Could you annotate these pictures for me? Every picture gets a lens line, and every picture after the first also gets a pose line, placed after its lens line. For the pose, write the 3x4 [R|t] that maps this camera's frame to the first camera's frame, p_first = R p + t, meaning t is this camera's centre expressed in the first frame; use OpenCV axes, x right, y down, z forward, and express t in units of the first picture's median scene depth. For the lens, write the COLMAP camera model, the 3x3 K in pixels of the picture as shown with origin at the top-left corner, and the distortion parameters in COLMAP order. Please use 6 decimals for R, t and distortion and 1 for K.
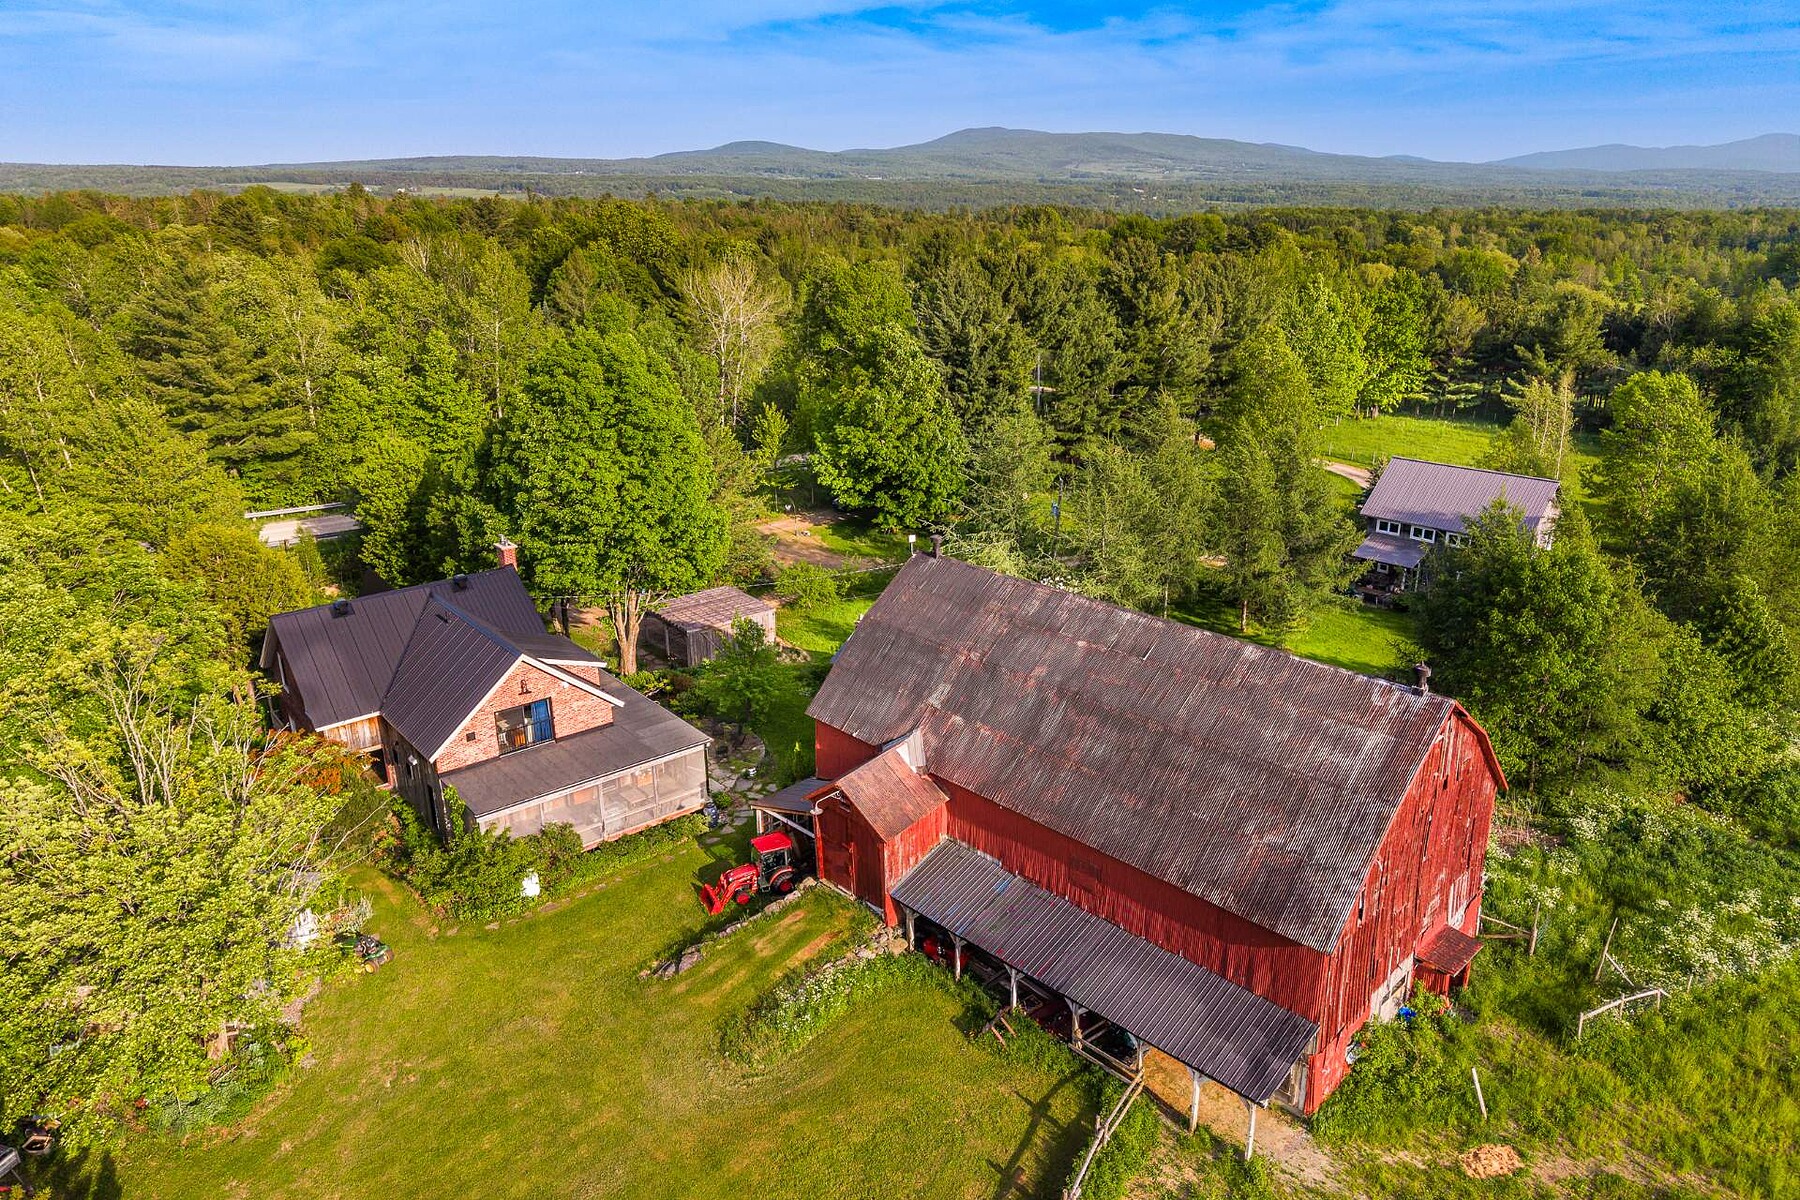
lens RADIAL K [[1199.8, 0, 900.0], [0, 1199.8, 600.0], [0, 0, 1]] dist [0.044006, -0.041833]
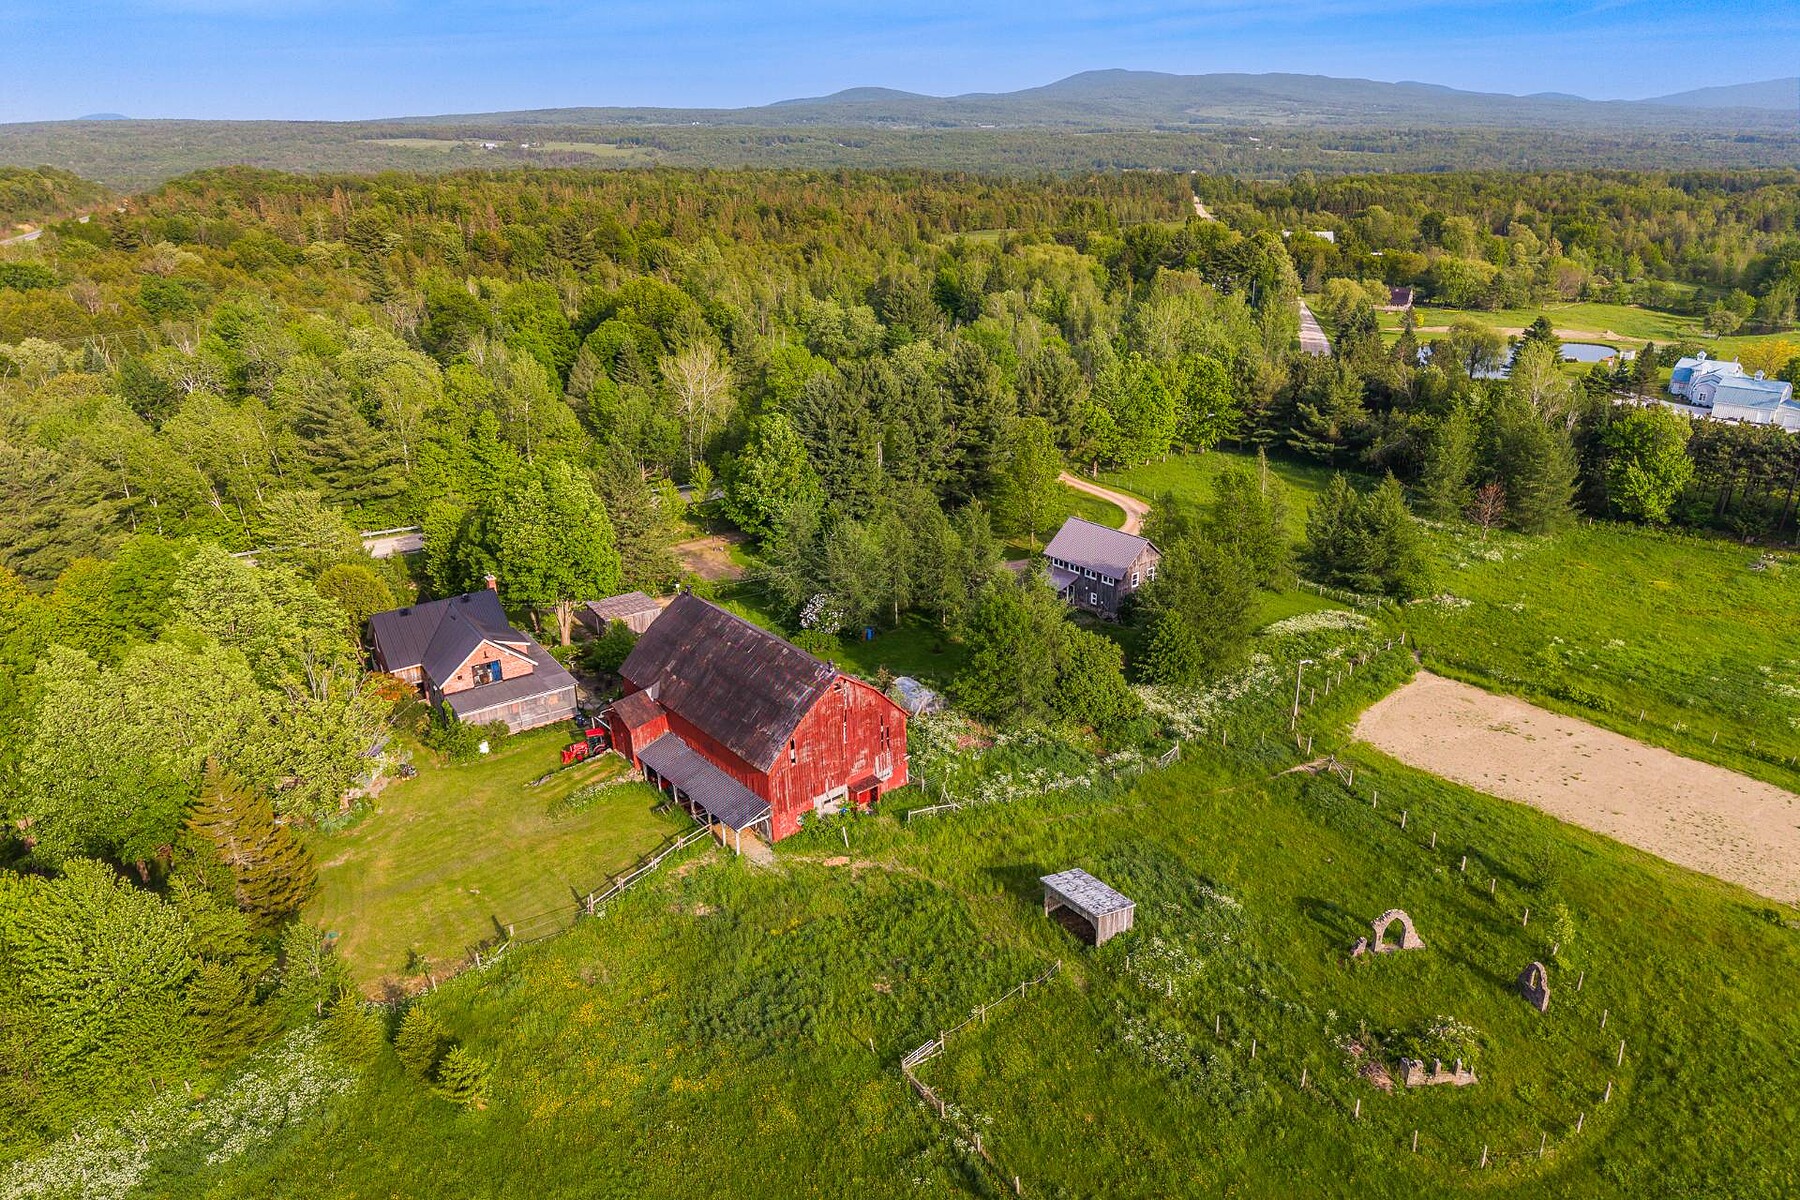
lens RADIAL K [[1199.8, 0, 900.0], [0, 1199.8, 600.0], [0, 0, 1]] dist [0.044006, -0.041833]
pose [[0.995740, 0.026202, -0.088407, 0.531471], [-0.022541, 0.998857, 0.042161, -0.115018], [0.089410, -0.039989, 0.995192, -0.916104]]
